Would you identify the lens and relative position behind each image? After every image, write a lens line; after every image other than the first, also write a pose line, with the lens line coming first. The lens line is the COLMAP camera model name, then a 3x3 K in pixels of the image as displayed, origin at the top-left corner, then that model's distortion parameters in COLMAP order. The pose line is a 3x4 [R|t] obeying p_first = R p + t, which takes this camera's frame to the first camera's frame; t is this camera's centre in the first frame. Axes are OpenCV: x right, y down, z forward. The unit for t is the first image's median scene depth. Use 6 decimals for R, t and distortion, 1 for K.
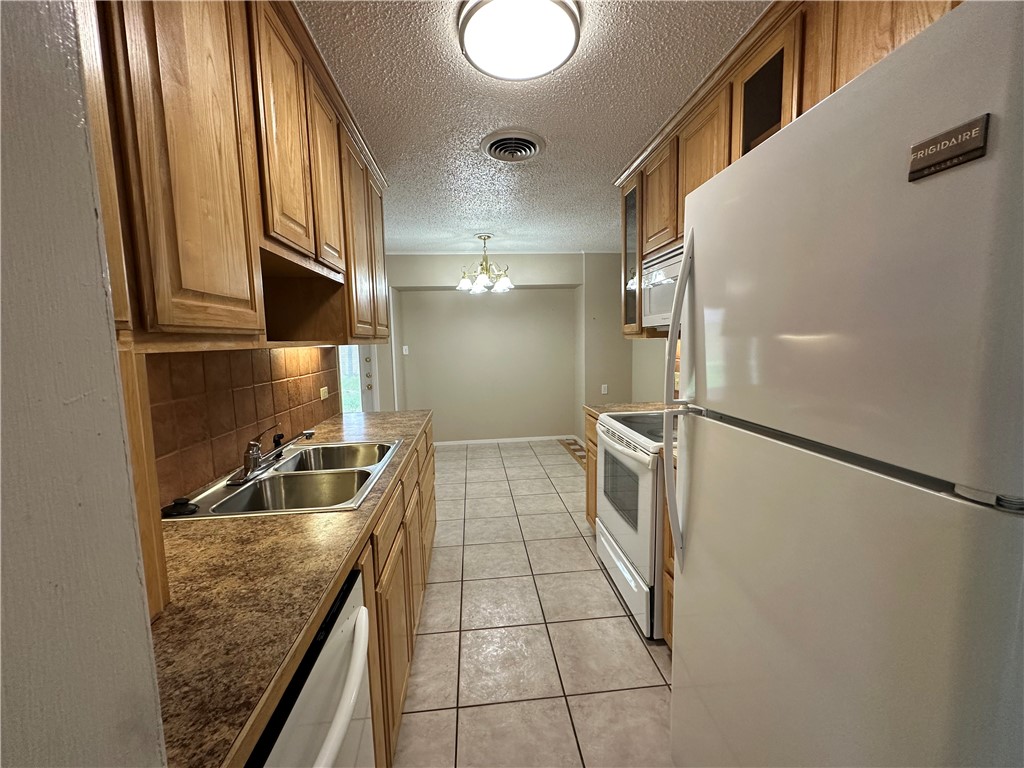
lens RADIAL K [[407.7, 0, 509.2], [0, 407.7, 382.6], [0, 0, 1]] dist [-0.002662, 0.000377]
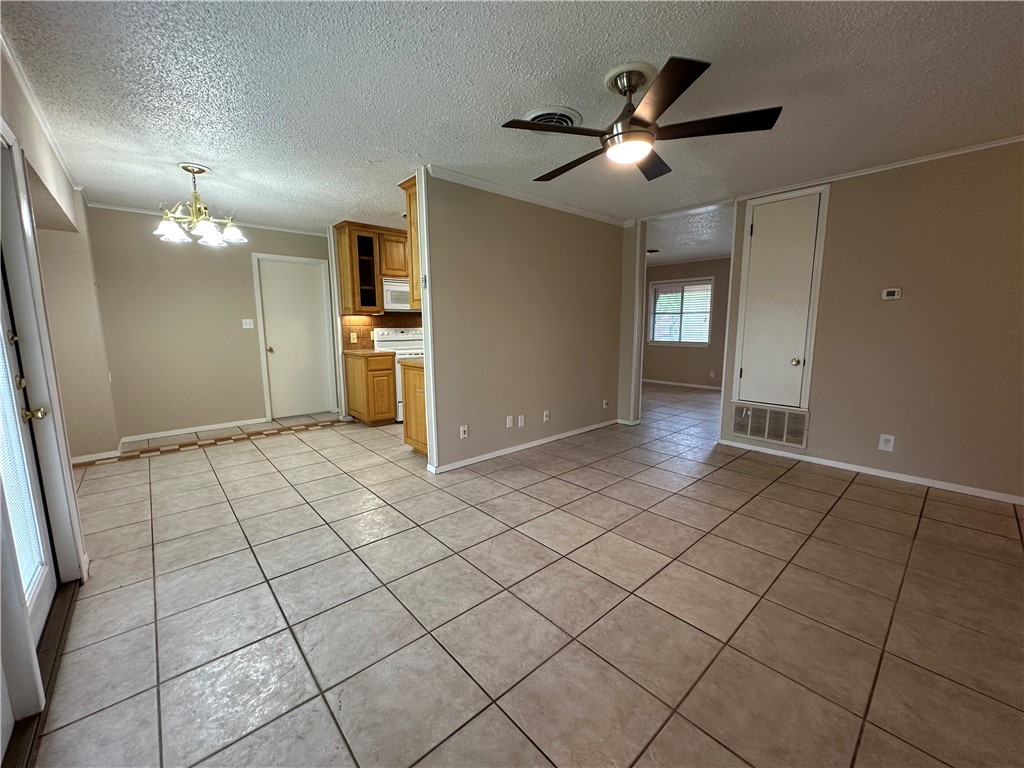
lens RADIAL K [[407.7, 0, 512.1], [0, 407.7, 388.1], [0, 0, 1]] dist [-0.002662, 0.000377]
pose [[-0.591594, -0.097864, 0.800275, -1.048759], [0.100688, 0.975867, 0.193769, -0.045163], [-0.799924, 0.195210, -0.567463, 1.028005]]
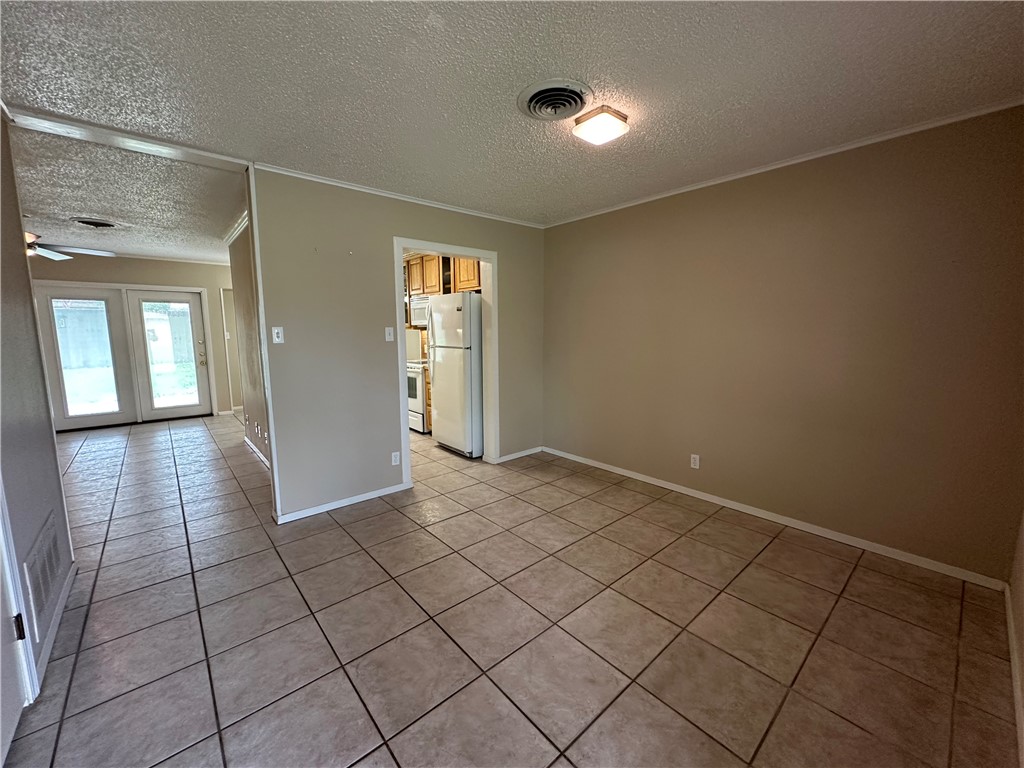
lens RADIAL K [[407.7, 0, 507.0], [0, 407.7, 381.8], [0, 0, 1]] dist [-0.002662, 0.000377]
pose [[0.815781, -0.055013, 0.575739, -0.363612], [0.044148, 0.998485, 0.032854, 0.085444], [-0.576674, -0.001384, 0.816973, -0.763316]]
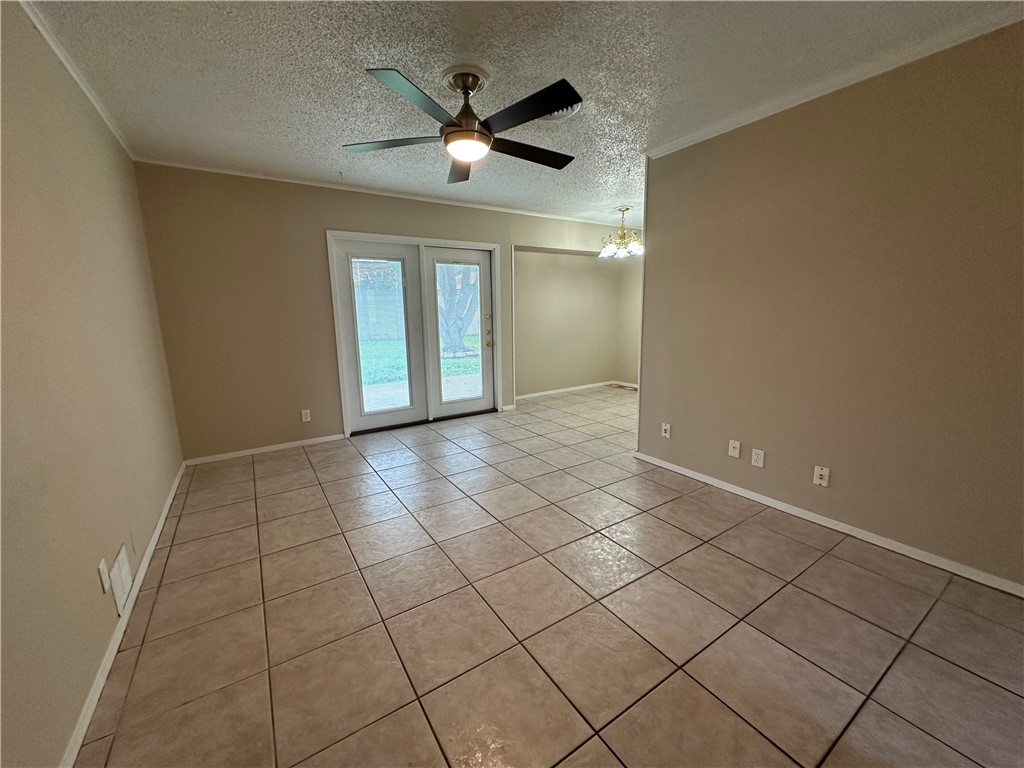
lens RADIAL K [[407.7, 0, 510.0], [0, 407.7, 382.6], [0, 0, 1]] dist [-0.002662, 0.000377]
pose [[0.885473, -0.072649, 0.458976, -0.923695], [0.042379, 0.996212, 0.075927, 0.038640], [-0.462753, -0.047780, 0.885198, 0.086752]]
